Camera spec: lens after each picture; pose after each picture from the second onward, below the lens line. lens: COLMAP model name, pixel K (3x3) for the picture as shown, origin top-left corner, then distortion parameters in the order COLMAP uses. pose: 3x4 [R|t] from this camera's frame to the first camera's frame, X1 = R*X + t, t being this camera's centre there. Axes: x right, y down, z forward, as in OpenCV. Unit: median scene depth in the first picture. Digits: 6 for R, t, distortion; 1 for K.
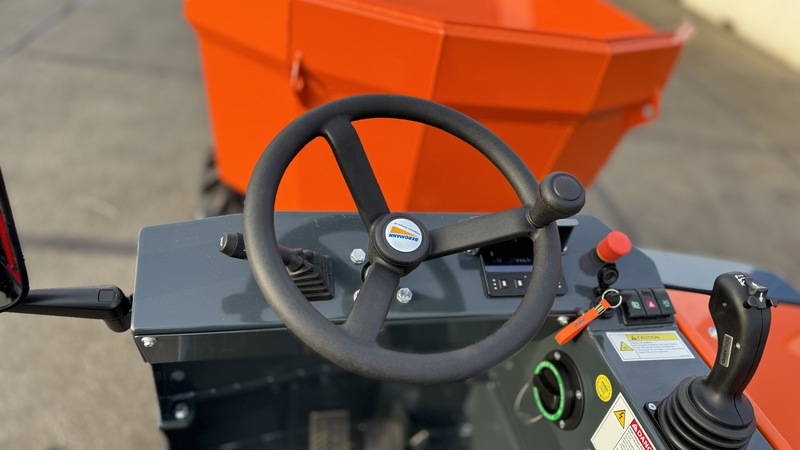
lens RADIAL K [[579.4, 0, 400.0], [0, 579.4, 225.0], [0, 0, 1]] dist [-0.001262, 0.000672]
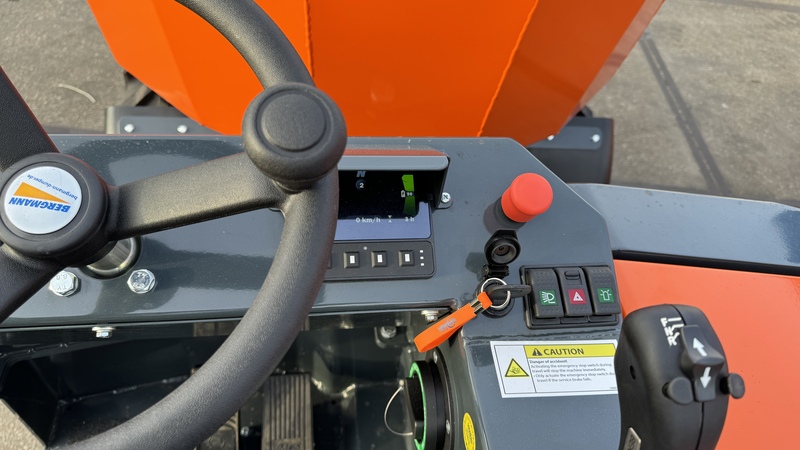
lens RADIAL K [[566.0, 0, 400.0], [0, 566.0, 225.0], [0, 0, 1]] dist [0.056392, -0.003173]
pose [[0.991960, 0.033751, -0.121967, 0.324466], [-0.008382, 0.979186, 0.202794, -0.057644], [0.126273, -0.200141, 0.971596, 0.416306]]
